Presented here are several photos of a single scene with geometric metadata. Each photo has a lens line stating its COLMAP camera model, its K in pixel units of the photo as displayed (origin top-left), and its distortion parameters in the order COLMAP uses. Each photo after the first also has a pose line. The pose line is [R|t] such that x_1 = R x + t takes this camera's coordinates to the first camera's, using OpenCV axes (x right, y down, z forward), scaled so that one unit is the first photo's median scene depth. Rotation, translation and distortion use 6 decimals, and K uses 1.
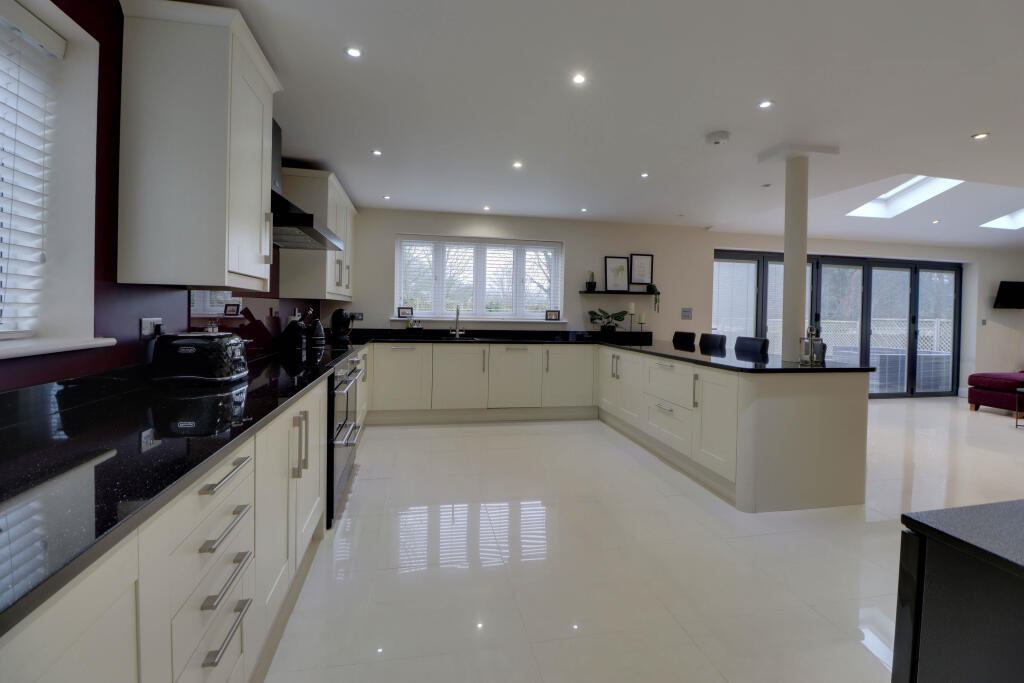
lens RADIAL K [[489.8, 0, 514.7], [0, 489.8, 334.4], [0, 0, 1]] dist [-0.010434, -0.005169]
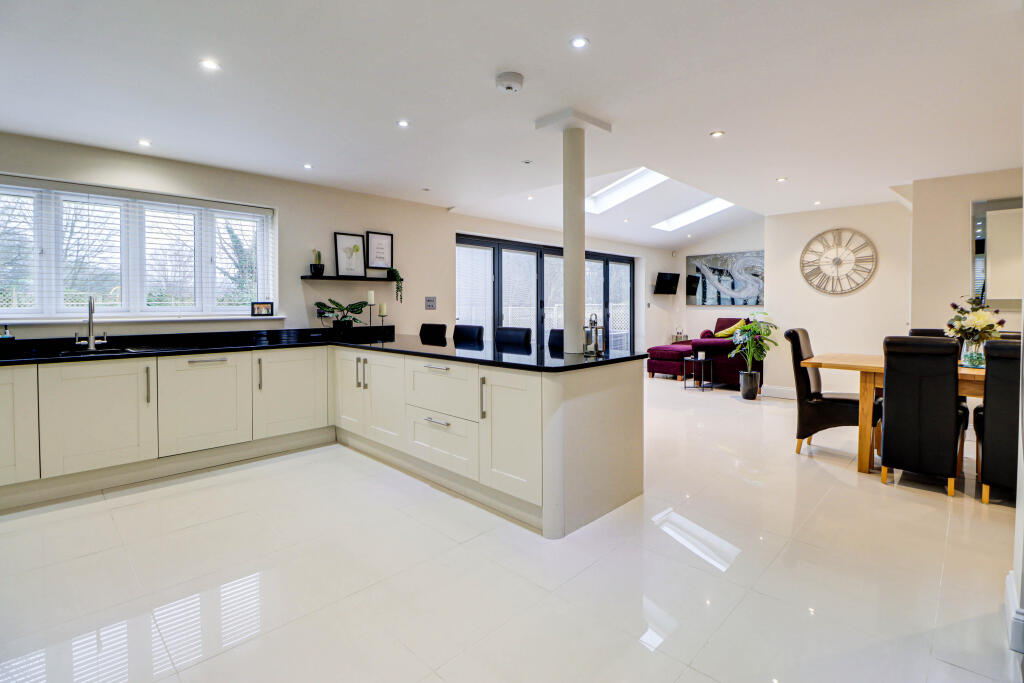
lens RADIAL K [[489.8, 0, 524.4], [0, 489.8, 314.4], [0, 0, 1]] dist [-0.010434, -0.005169]
pose [[0.818127, -0.032667, 0.574108, -0.021196], [0.045274, 0.998945, -0.007678, -0.008485], [-0.573252, 0.032274, 0.818743, 0.197420]]
